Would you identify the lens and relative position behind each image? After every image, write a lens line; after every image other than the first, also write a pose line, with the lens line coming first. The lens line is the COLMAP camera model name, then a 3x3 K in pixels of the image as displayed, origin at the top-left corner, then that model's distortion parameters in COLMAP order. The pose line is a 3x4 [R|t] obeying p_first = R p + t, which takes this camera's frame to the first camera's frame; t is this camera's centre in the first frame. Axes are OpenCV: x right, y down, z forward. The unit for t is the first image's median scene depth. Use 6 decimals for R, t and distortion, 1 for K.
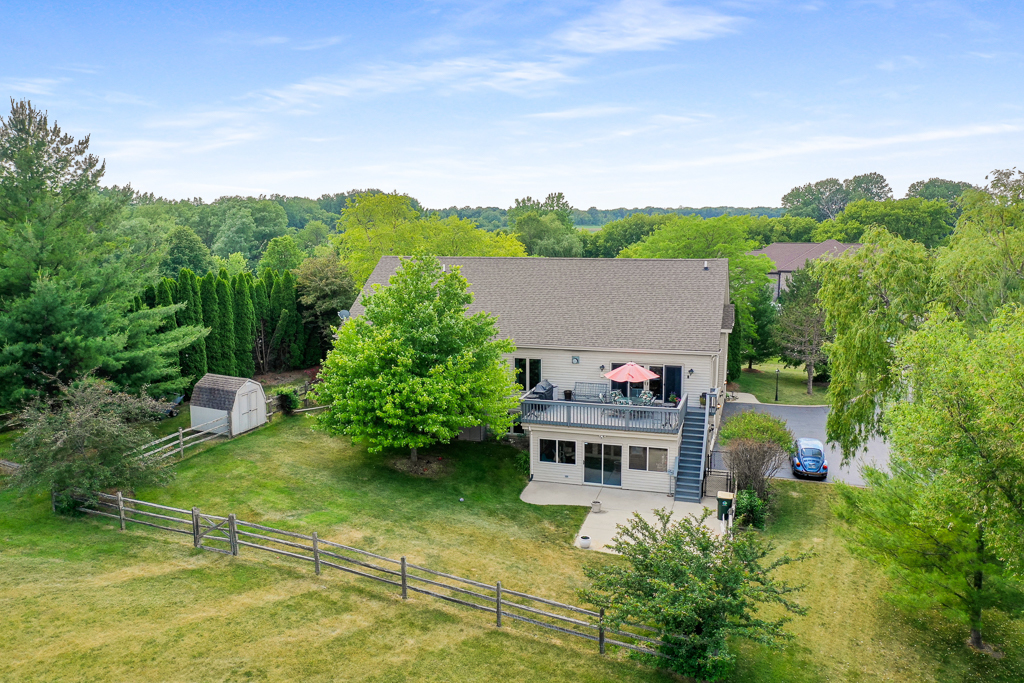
lens RADIAL K [[810.7, 0, 517.7], [0, 810.7, 339.9], [0, 0, 1]] dist [-0.001124, -0.004034]
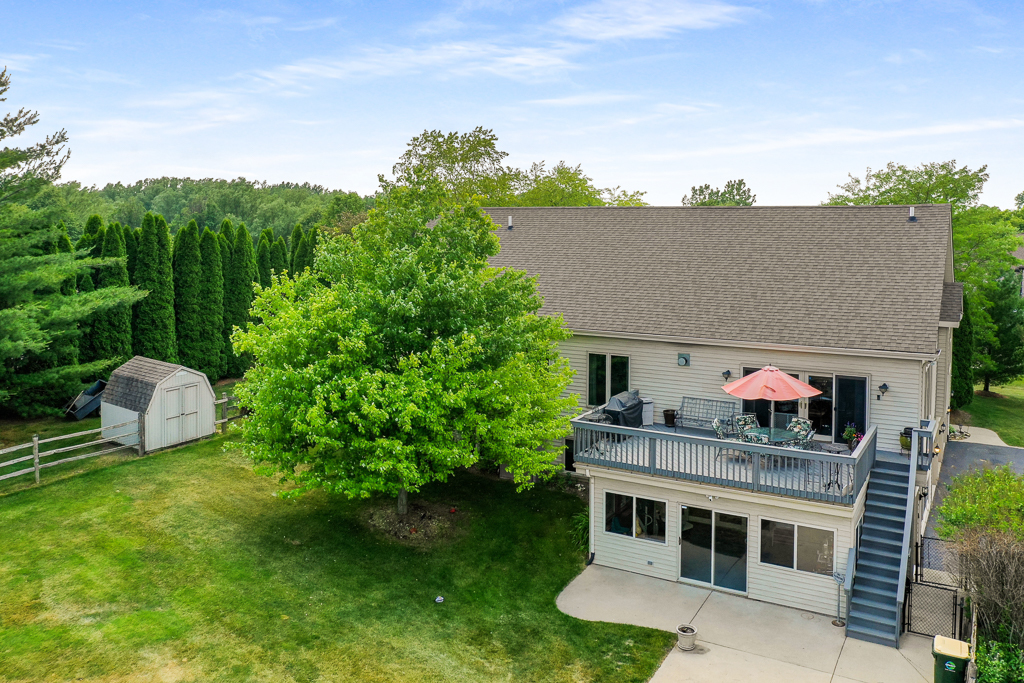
lens RADIAL K [[833.0, 0, 539.1], [0, 833.0, 256.6], [0, 0, 1]] dist [-0.014977, 0.011880]
pose [[0.978701, 0.017462, -0.204546, 0.098912], [-0.039650, 0.993694, -0.104885, 0.018656], [0.201424, 0.110761, 0.973222, 0.389367]]
